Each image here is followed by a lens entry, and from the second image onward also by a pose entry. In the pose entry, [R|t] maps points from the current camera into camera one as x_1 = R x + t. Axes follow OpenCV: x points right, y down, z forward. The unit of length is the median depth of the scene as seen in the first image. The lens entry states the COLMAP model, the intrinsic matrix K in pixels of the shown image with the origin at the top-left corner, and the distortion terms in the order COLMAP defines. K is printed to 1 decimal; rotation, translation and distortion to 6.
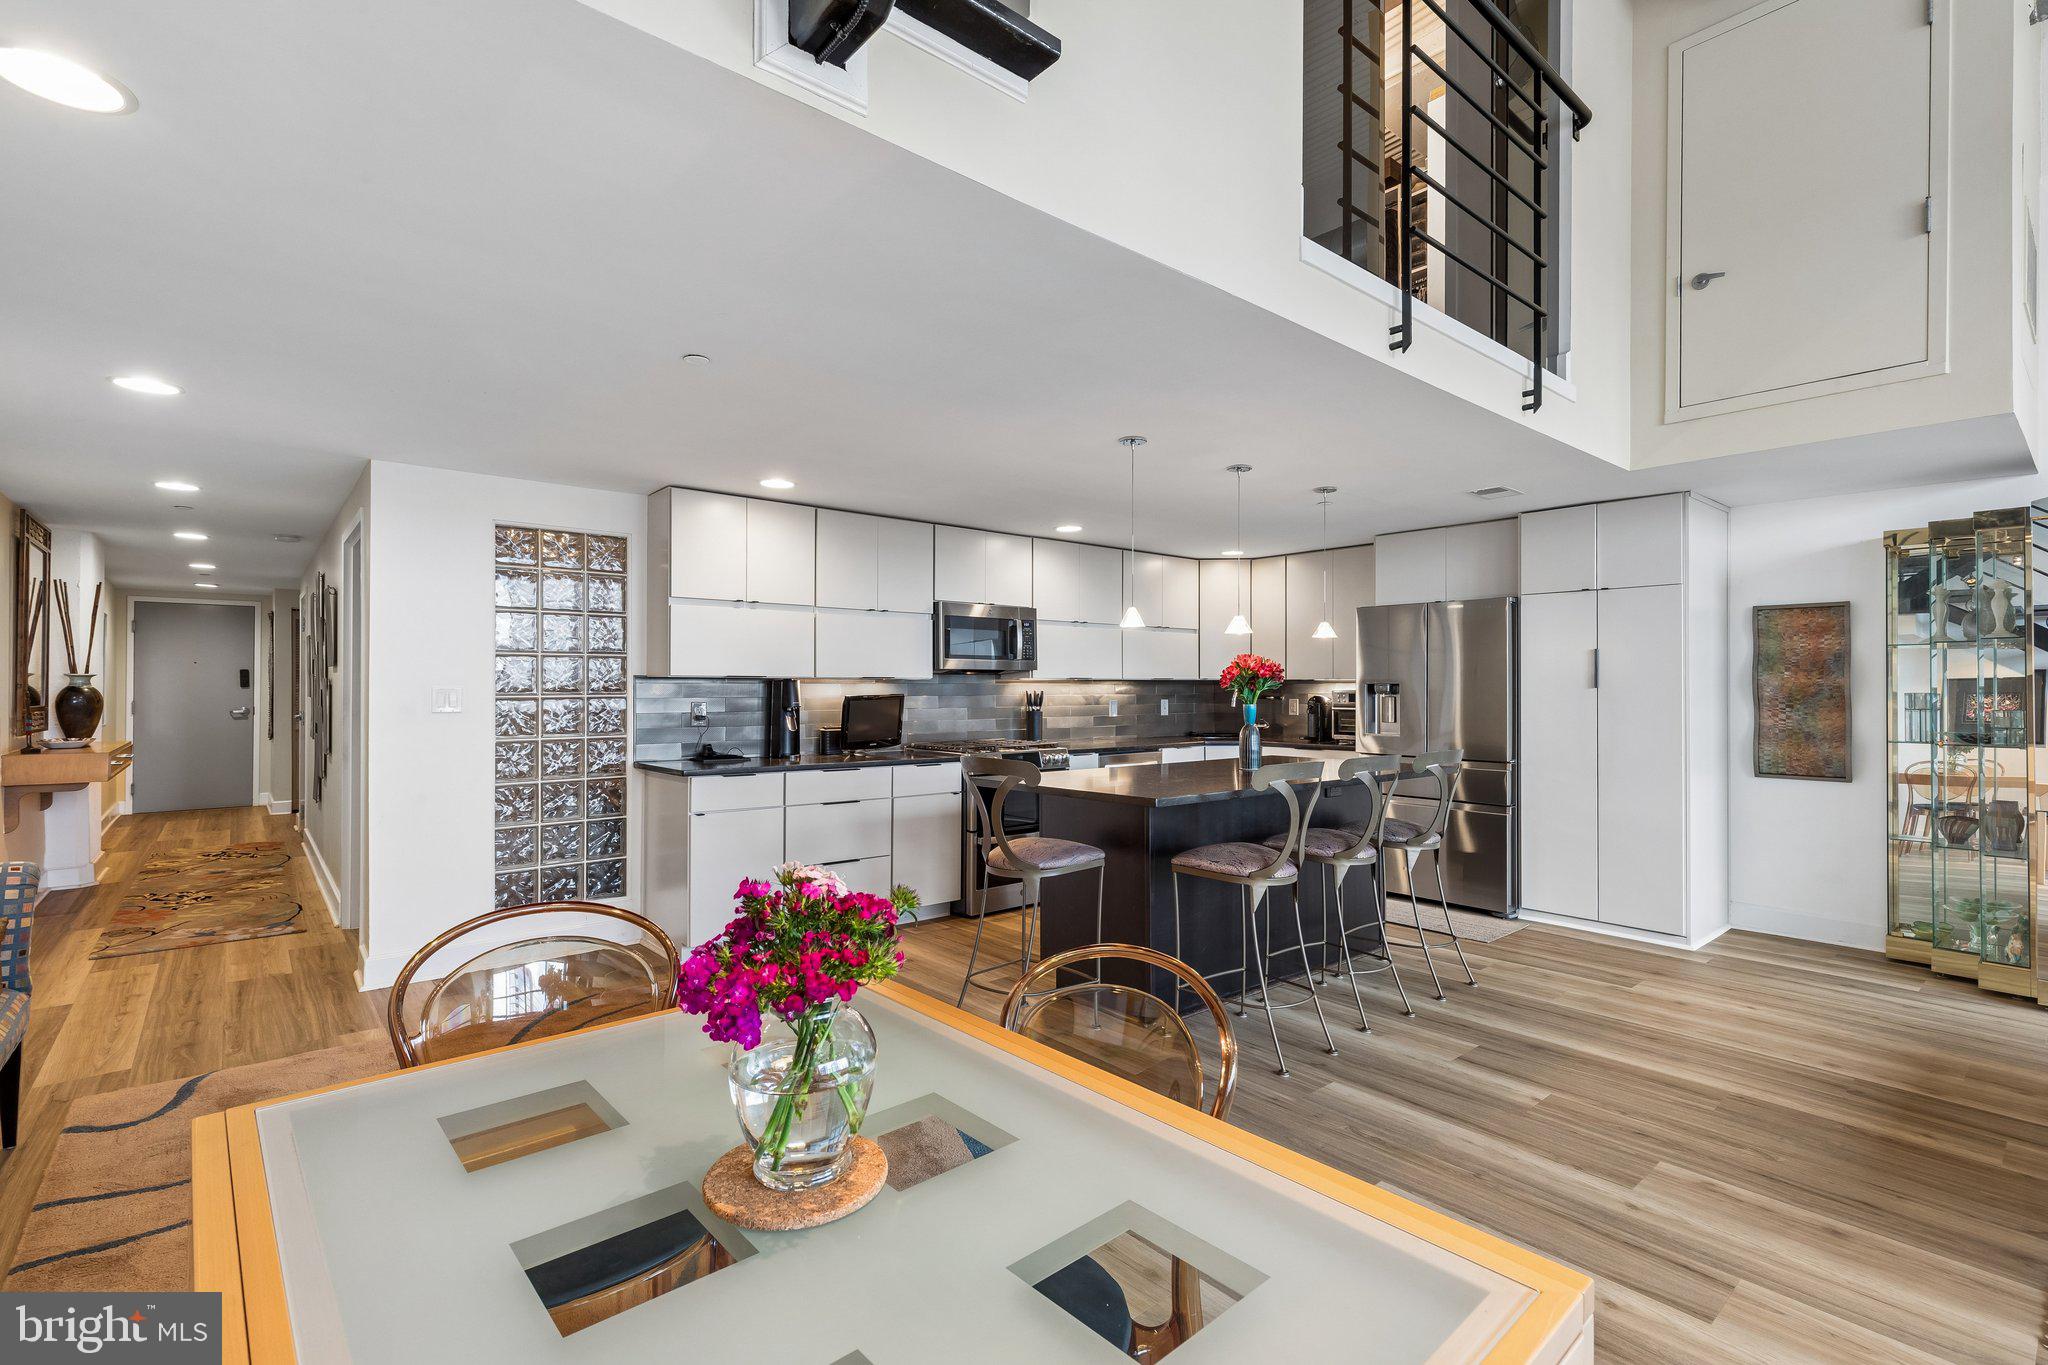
lens RADIAL K [[931.2, 0, 1032.8], [0, 931.2, 679.5], [0, 0, 1]] dist [0.011459, -0.001958]
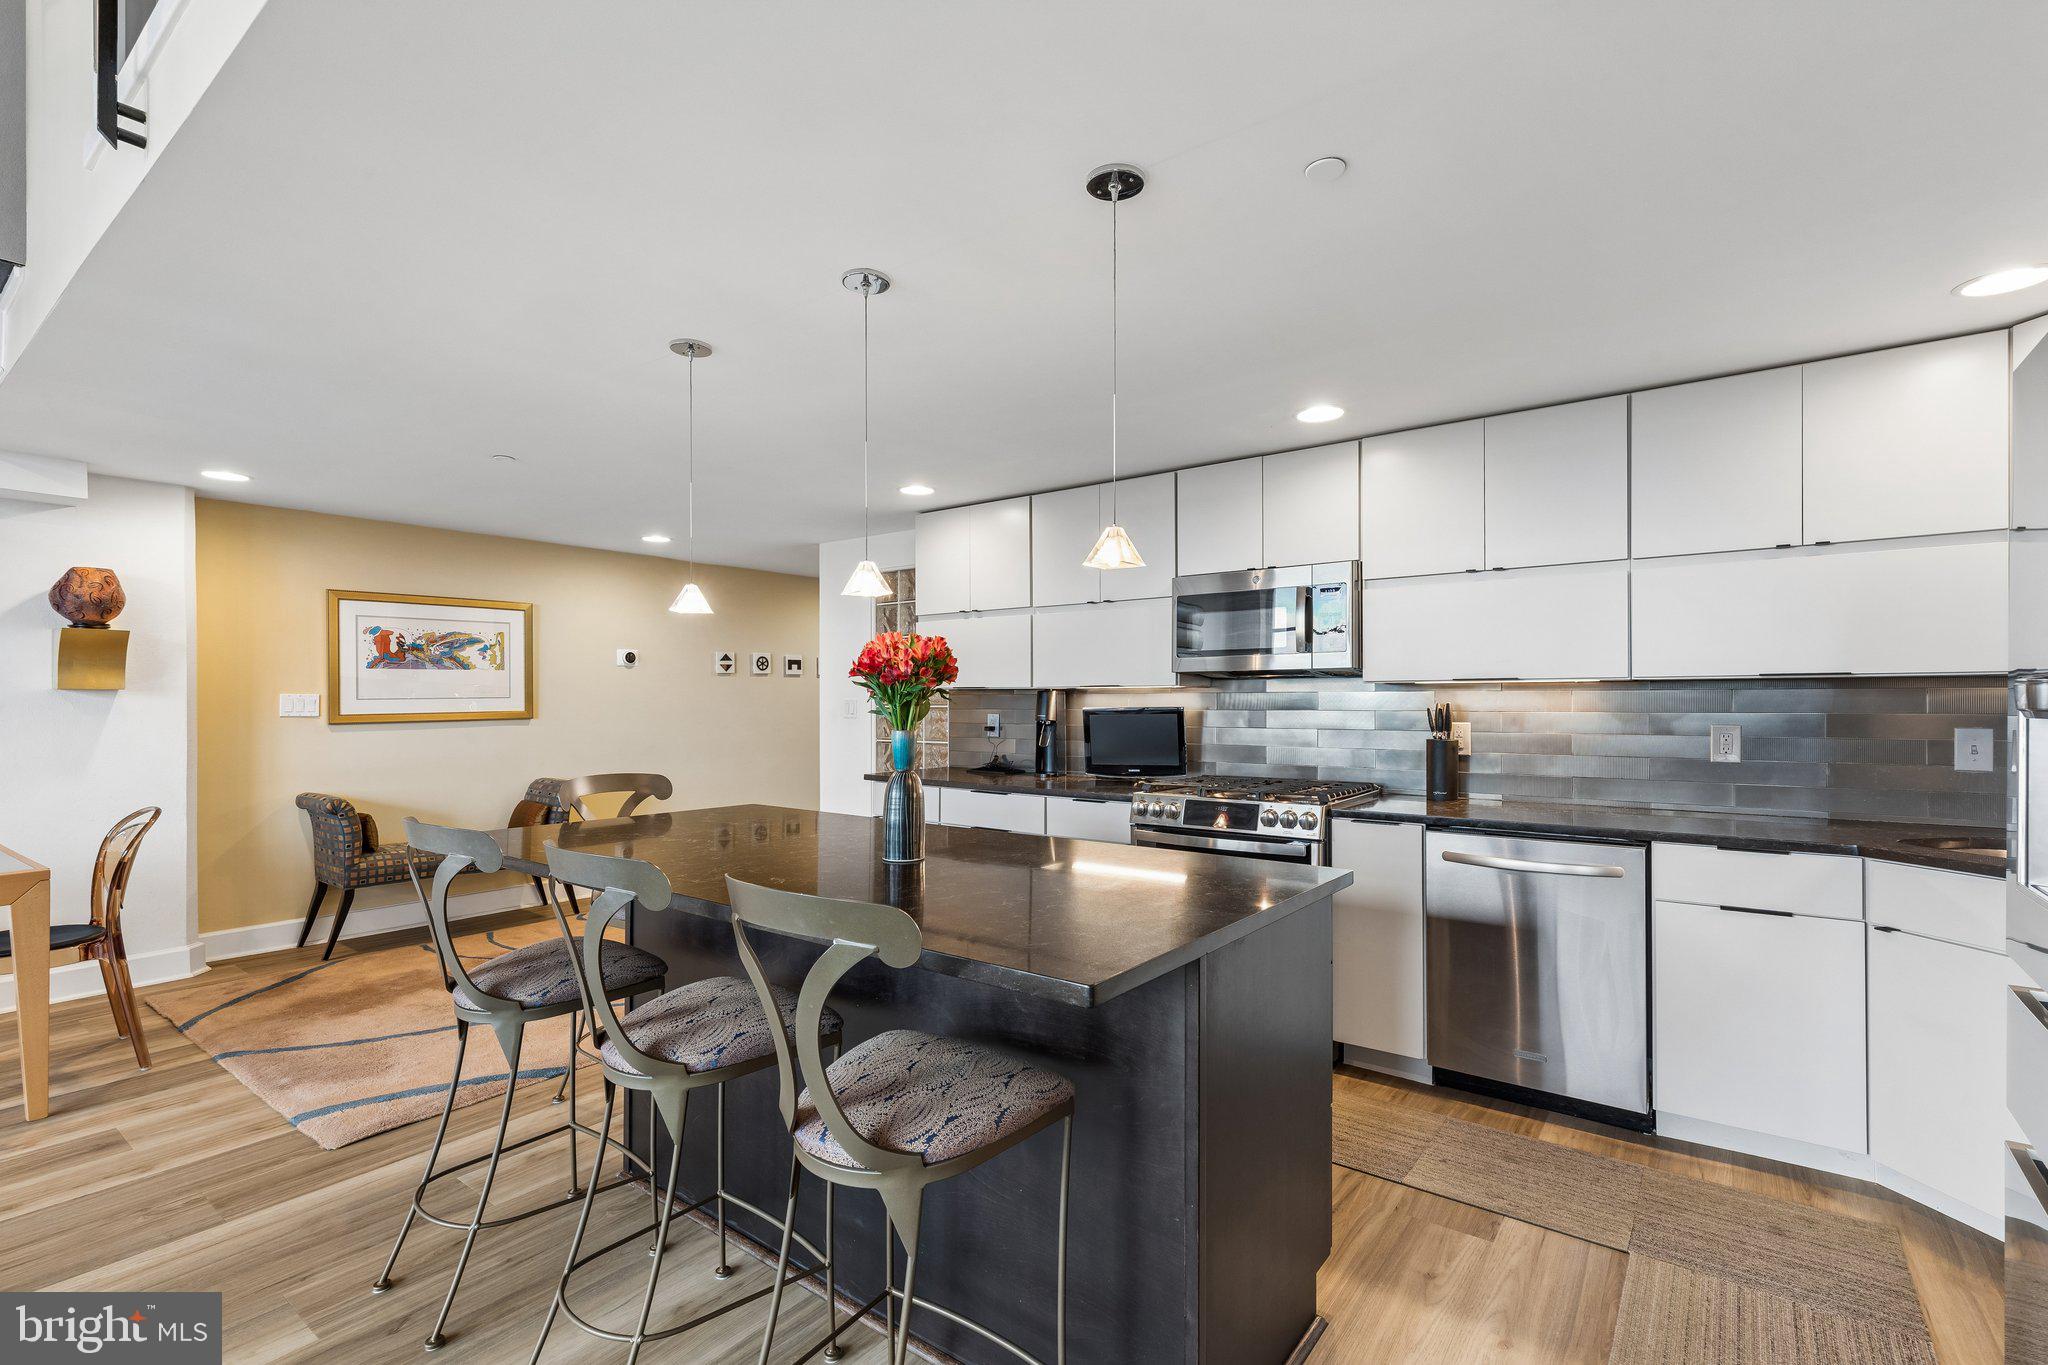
lens RADIAL K [[931.2, 0, 1025.0], [0, 931.2, 694.6], [0, 0, 1]] dist [0.011459, -0.001958]
pose [[0.208223, -0.006771, -0.978058, 0.573753], [0.010506, 0.999934, -0.004686, 0.008056], [0.978025, -0.009300, 0.208280, 0.737029]]
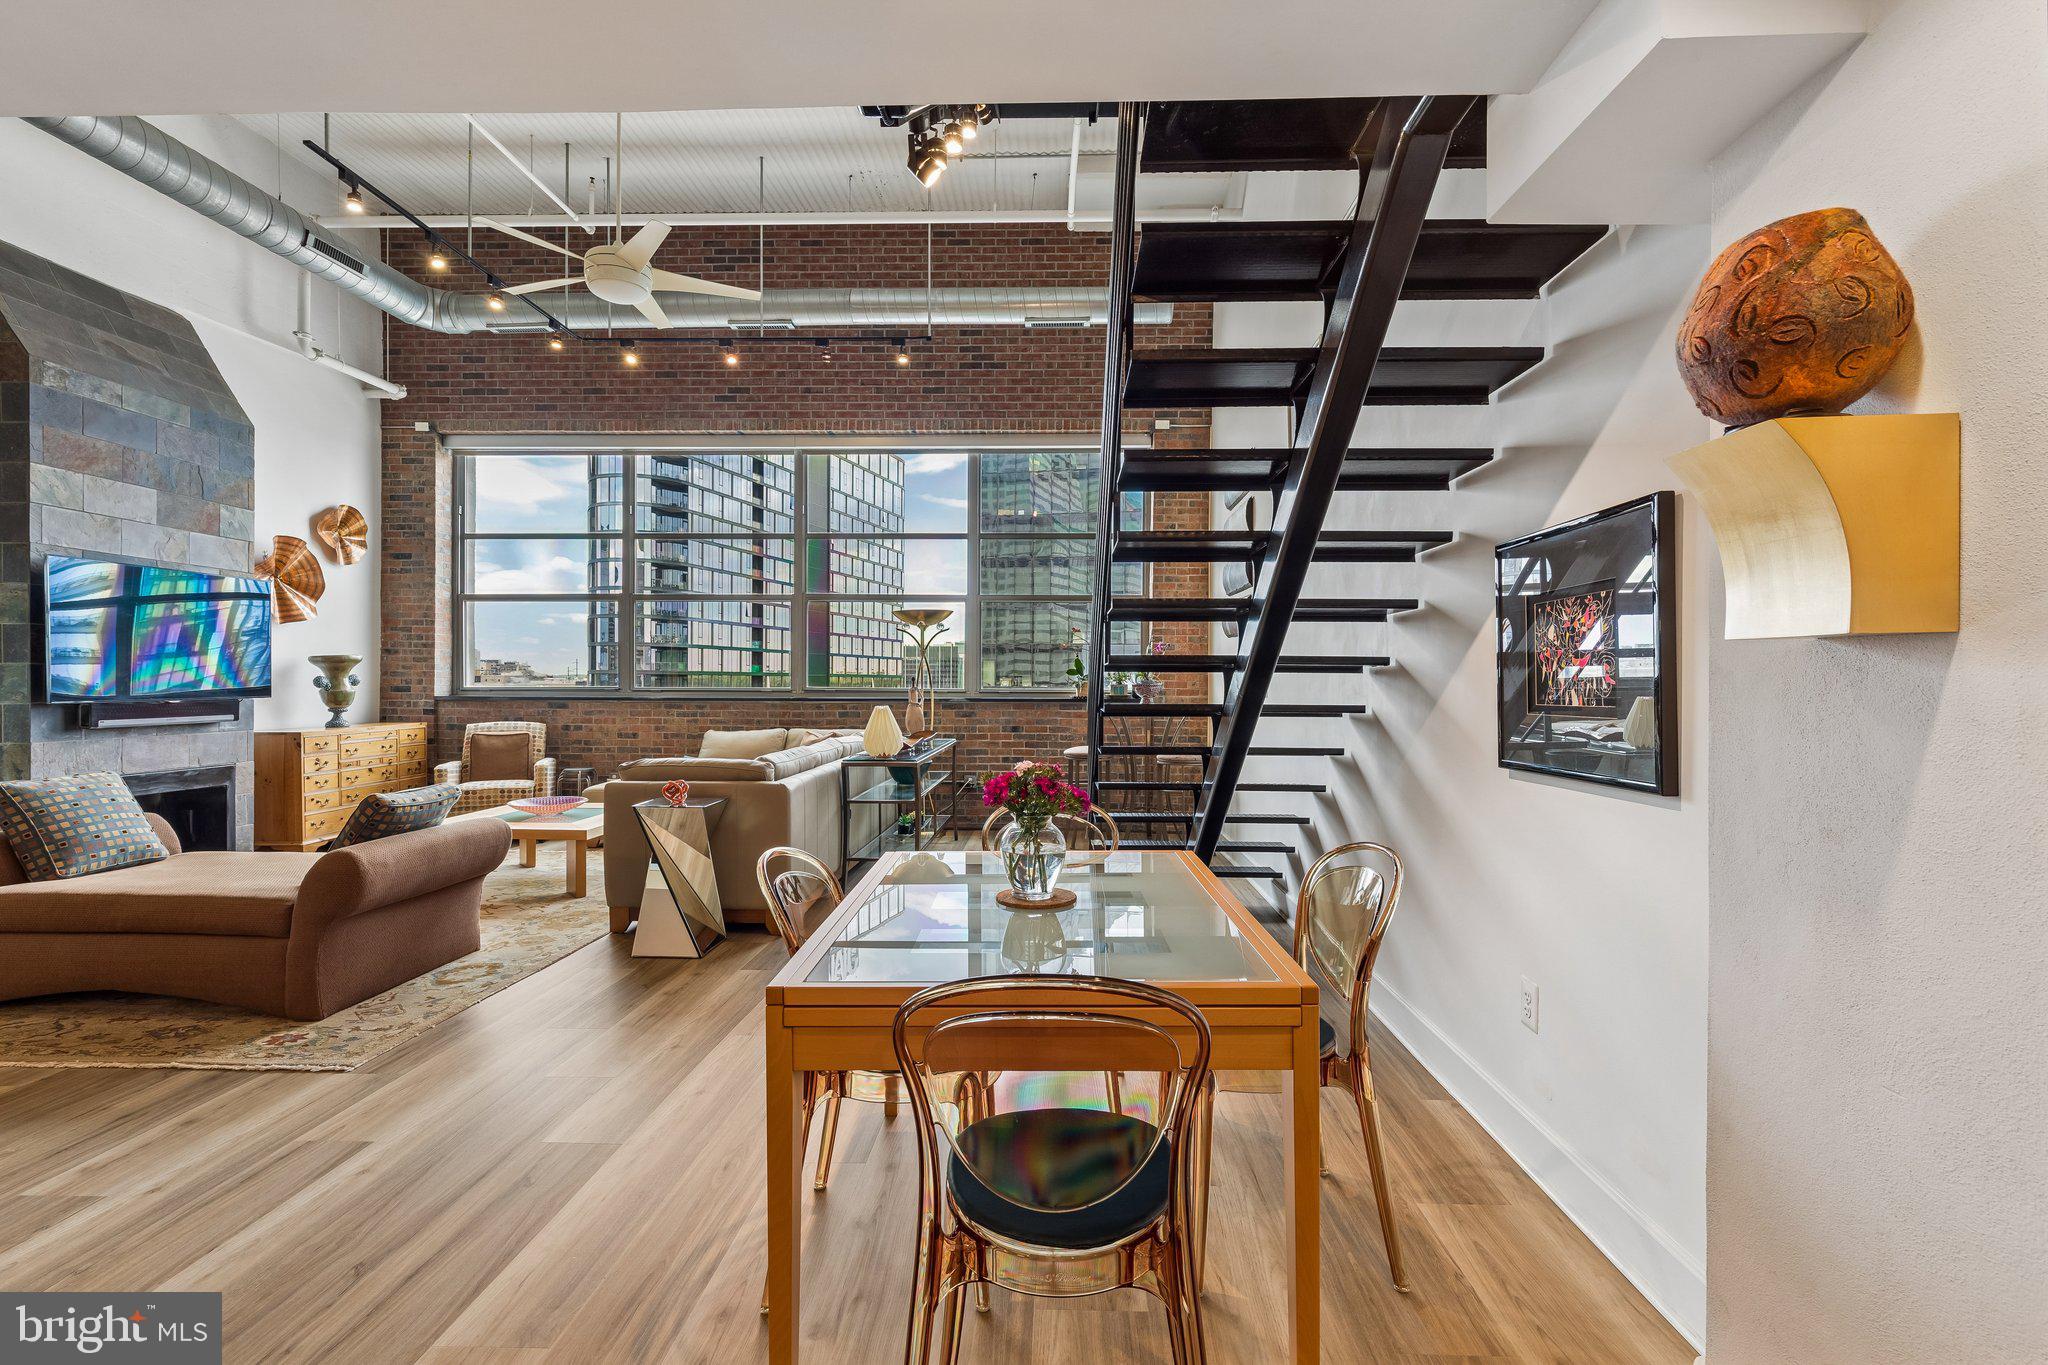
lens RADIAL K [[931.2, 0, 1031.1], [0, 931.2, 684.4], [0, 0, 1]] dist [0.011459, -0.001958]
pose [[-0.733210, -0.009461, 0.679936, -0.307020], [-0.011974, 0.999928, 0.001002, 0.004387], [-0.679897, -0.007407, -0.733270, 0.469071]]
